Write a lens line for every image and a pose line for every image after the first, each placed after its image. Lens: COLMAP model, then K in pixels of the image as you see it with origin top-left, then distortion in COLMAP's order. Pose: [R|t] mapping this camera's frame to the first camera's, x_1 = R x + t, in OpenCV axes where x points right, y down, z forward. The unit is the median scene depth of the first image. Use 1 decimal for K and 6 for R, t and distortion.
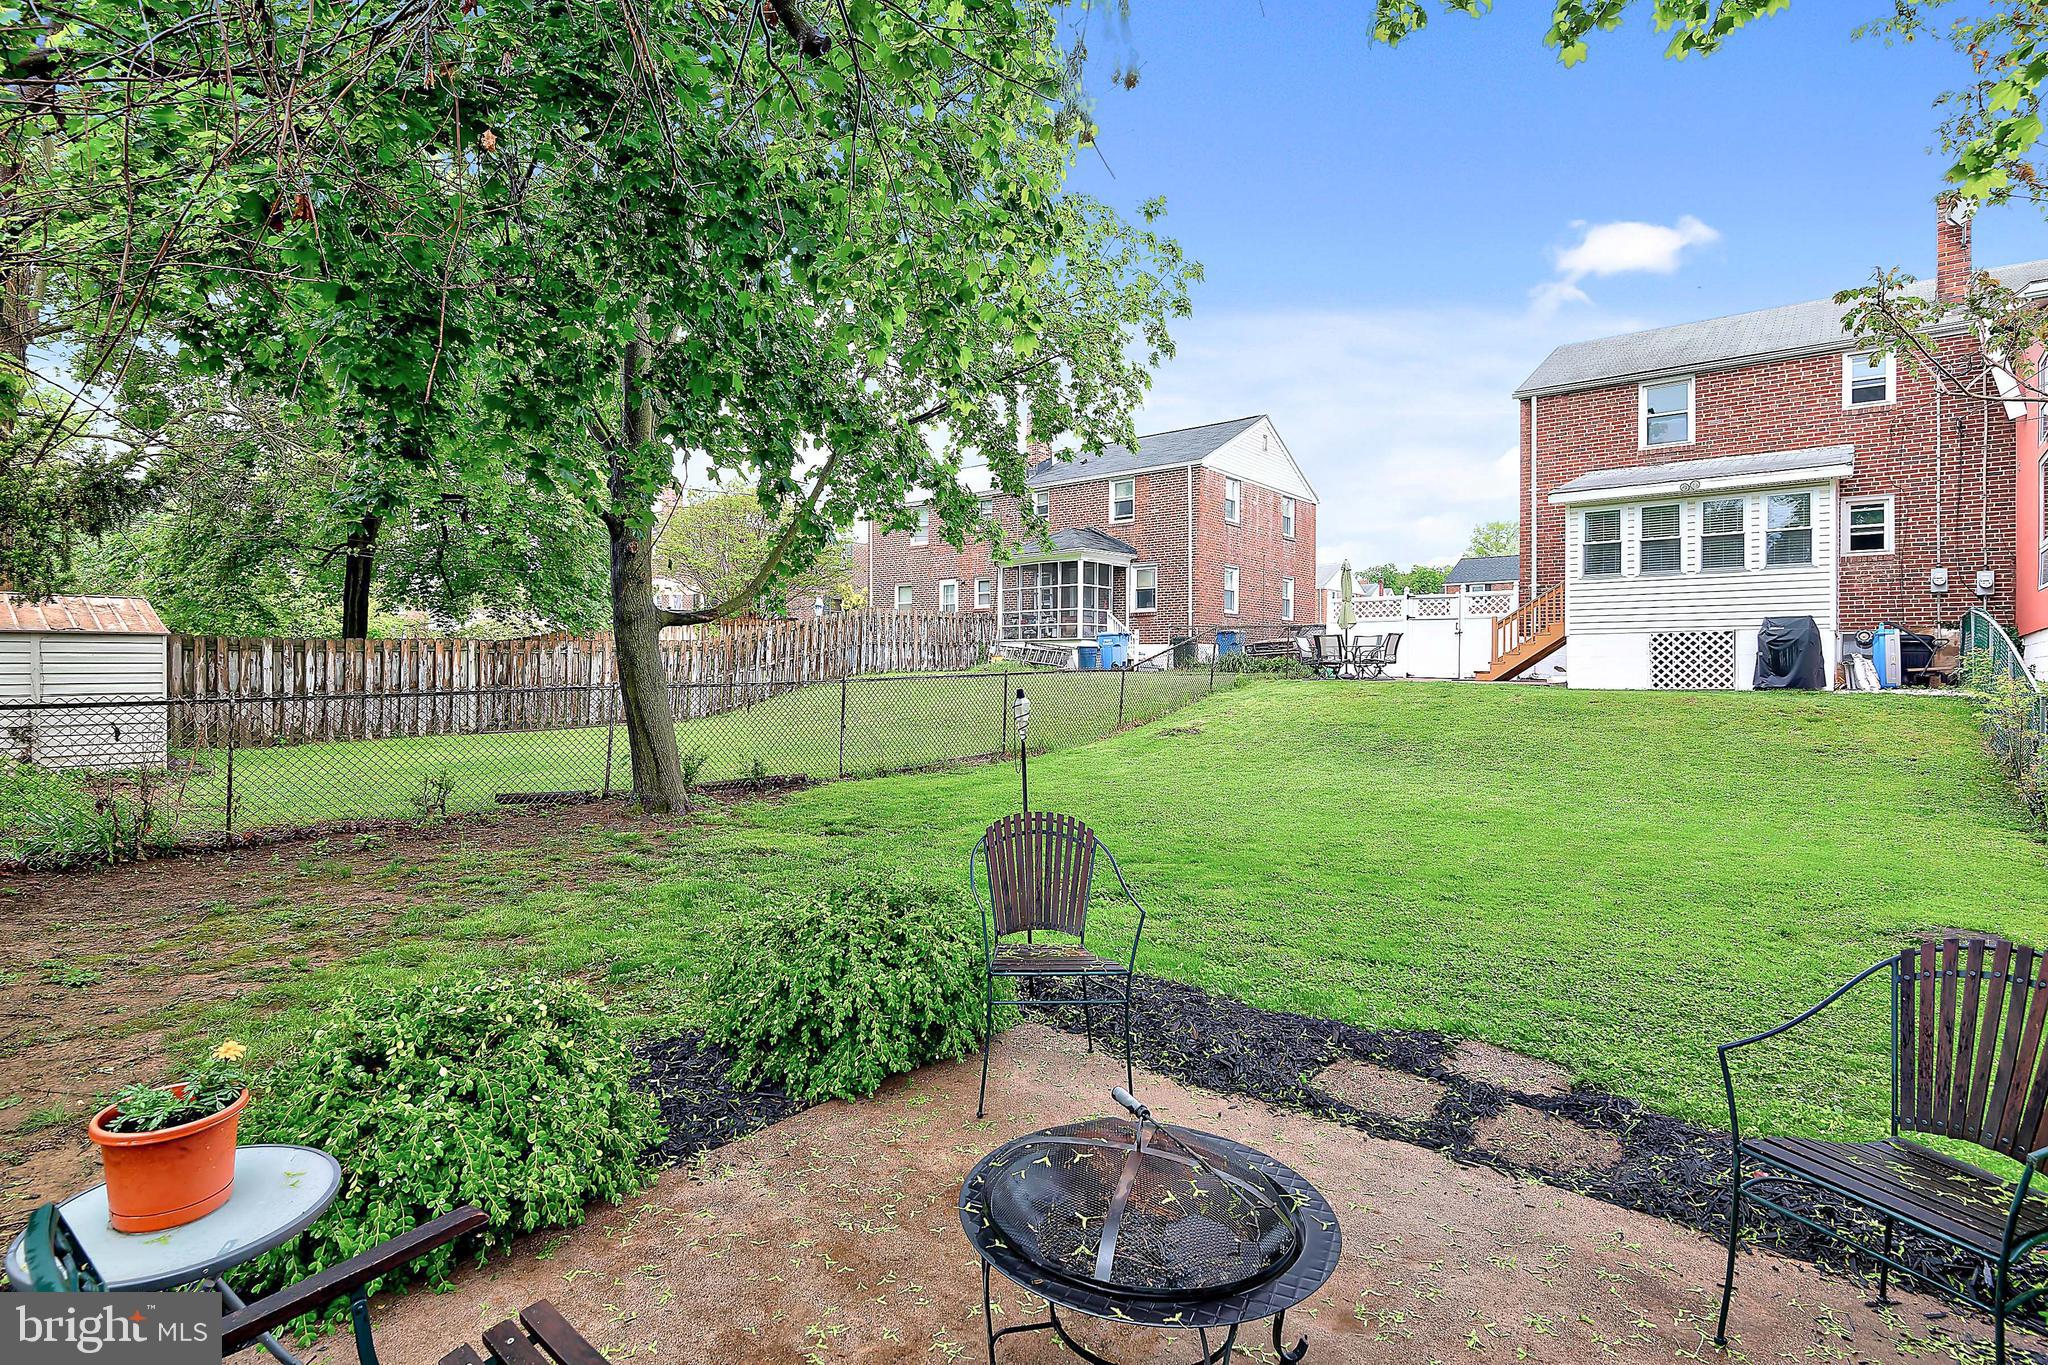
lens RADIAL K [[1038.7, 0, 1022.8], [0, 1038.7, 676.4], [0, 0, 1]] dist [0.000344, -0.000405]
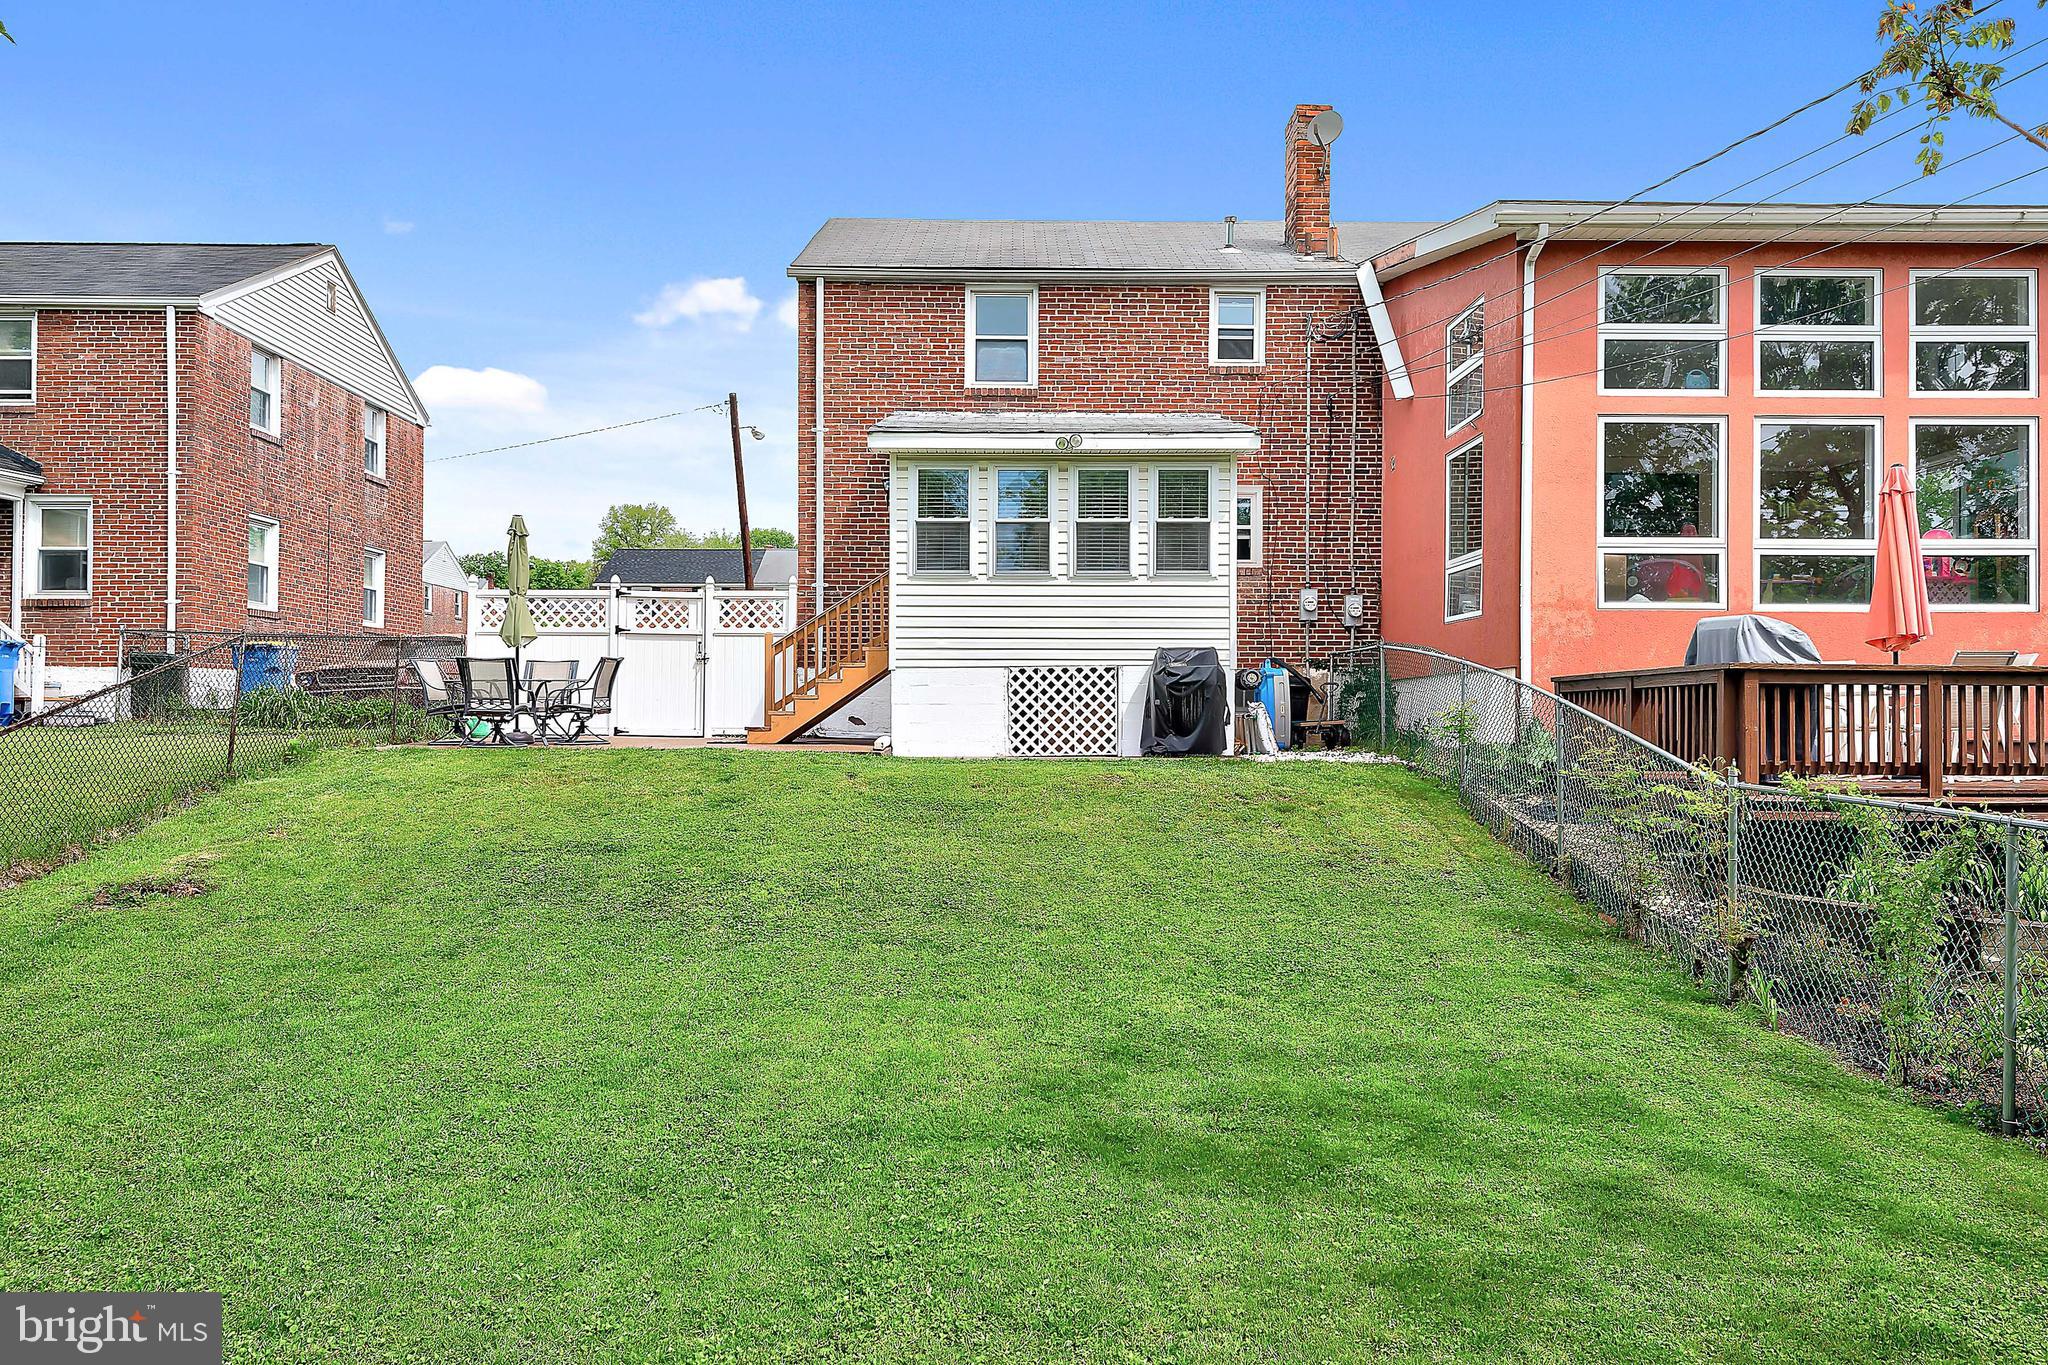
lens RADIAL K [[1421.7, 0, 1021.3], [0, 1421.7, 688.4], [0, 0, 1]] dist [0.025143, -0.006534]
pose [[0.764819, 0.006155, 0.644216, 0.044044], [0.002262, 0.999923, -0.012239, -0.017378], [-0.644242, 0.010818, 0.764745, 0.309551]]
